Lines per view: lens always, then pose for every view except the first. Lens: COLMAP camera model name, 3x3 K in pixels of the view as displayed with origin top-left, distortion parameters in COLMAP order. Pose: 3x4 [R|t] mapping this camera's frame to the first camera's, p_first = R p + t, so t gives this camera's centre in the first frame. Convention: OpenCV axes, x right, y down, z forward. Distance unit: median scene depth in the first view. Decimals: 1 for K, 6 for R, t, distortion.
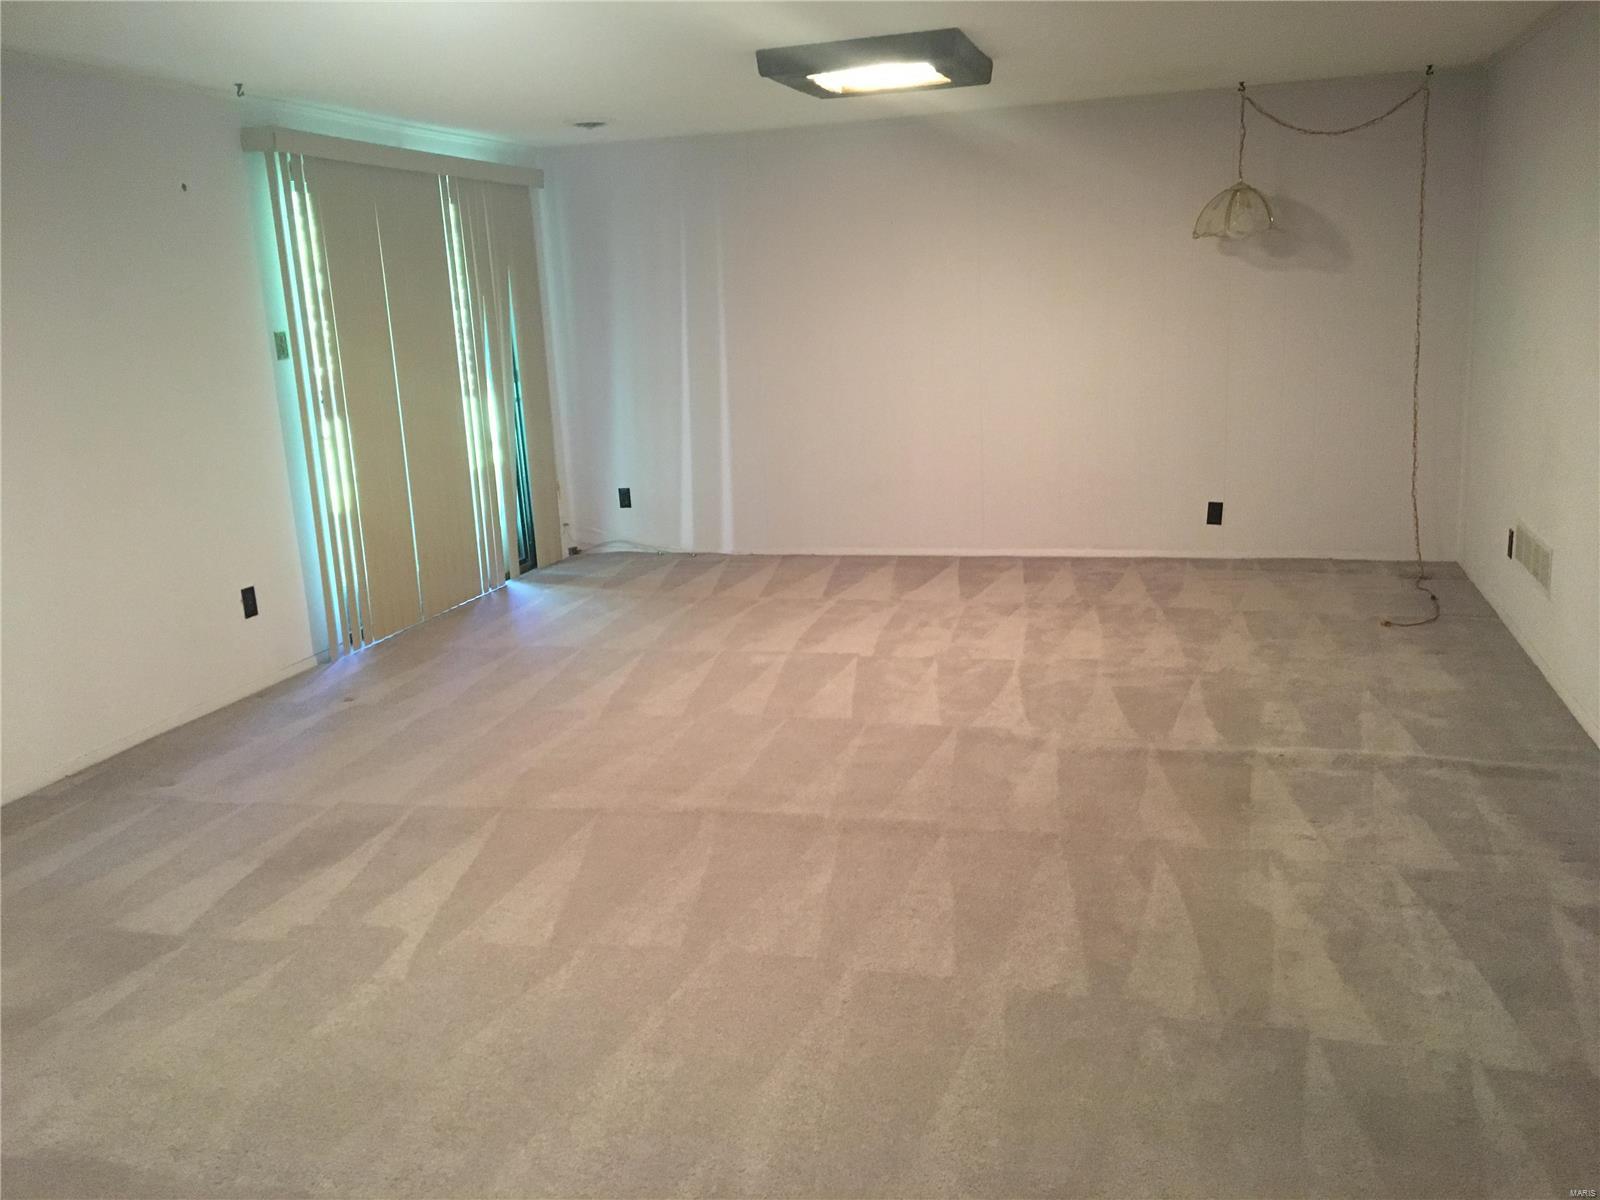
lens RADIAL K [[1342.3, 0, 803.2], [0, 1342.3, 597.0], [0, 0, 1]] dist [0.071088, -0.114250]
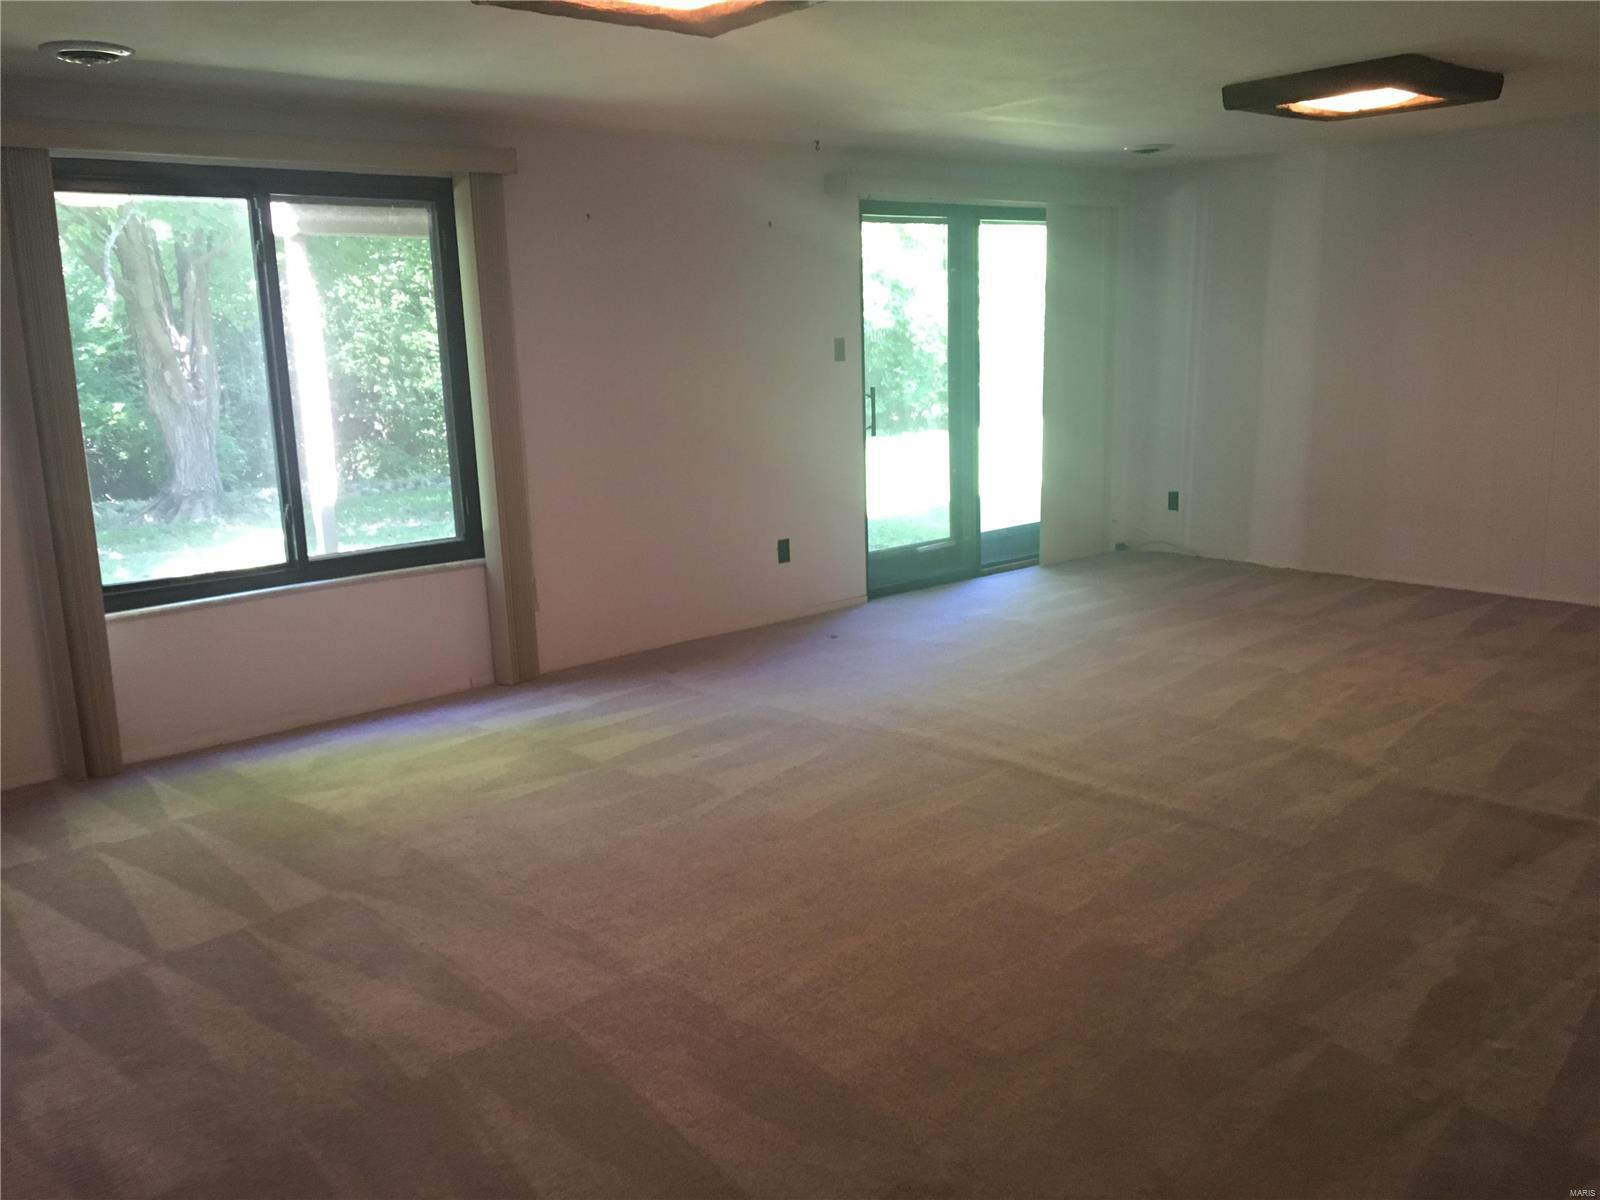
lens RADIAL K [[1342.3, 0, 793.3], [0, 1342.3, 601.9], [0, 0, 1]] dist [0.071088, -0.114250]
pose [[0.841265, 0.132635, -0.524100, 0.332571], [-0.130557, 0.990587, 0.041125, -0.001942], [0.524622, 0.033828, 0.850663, -0.079592]]
